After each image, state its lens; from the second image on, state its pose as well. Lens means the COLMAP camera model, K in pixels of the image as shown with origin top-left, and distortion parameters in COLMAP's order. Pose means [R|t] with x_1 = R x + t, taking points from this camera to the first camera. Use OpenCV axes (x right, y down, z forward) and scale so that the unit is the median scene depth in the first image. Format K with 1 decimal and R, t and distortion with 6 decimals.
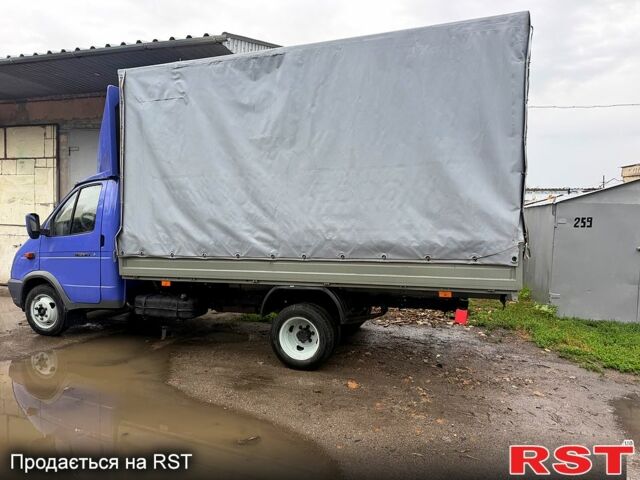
lens RADIAL K [[444.6, 0, 320.0], [0, 444.6, 240.0], [0, 0, 1]] dist [0.119981, -0.202527]
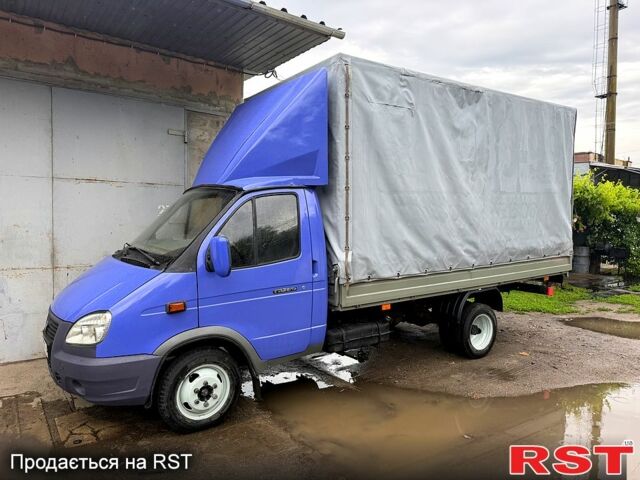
lens RADIAL K [[444.4, 0, 320.0], [0, 444.4, 240.0], [0, 0, 1]] dist [0.093952, -0.123017]
pose [[0.593493, -0.051172, 0.803211, -1.244065], [0.037949, 0.998646, 0.035582, -0.083501], [-0.803944, 0.009364, 0.594631, 0.620139]]
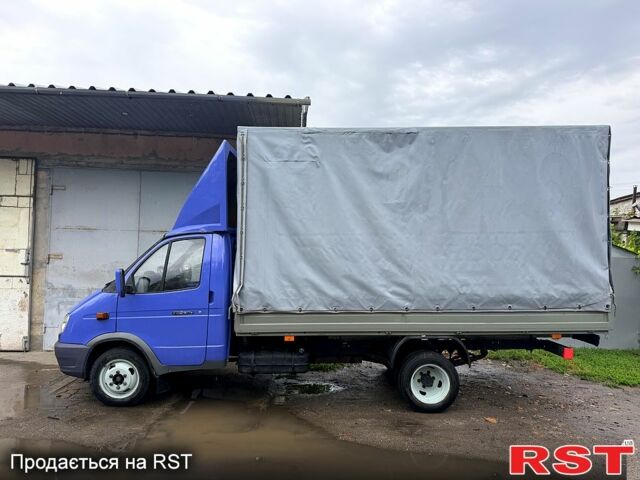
lens RADIAL K [[444.4, 0, 320.0], [0, 444.4, 240.0], [0, 0, 1]] dist [0.093952, -0.123017]
pose [[0.942068, 0.014396, 0.335114, -0.671291], [0.011844, 0.997028, -0.076128, -0.050966], [-0.335214, 0.075687, 0.939097, 0.021177]]
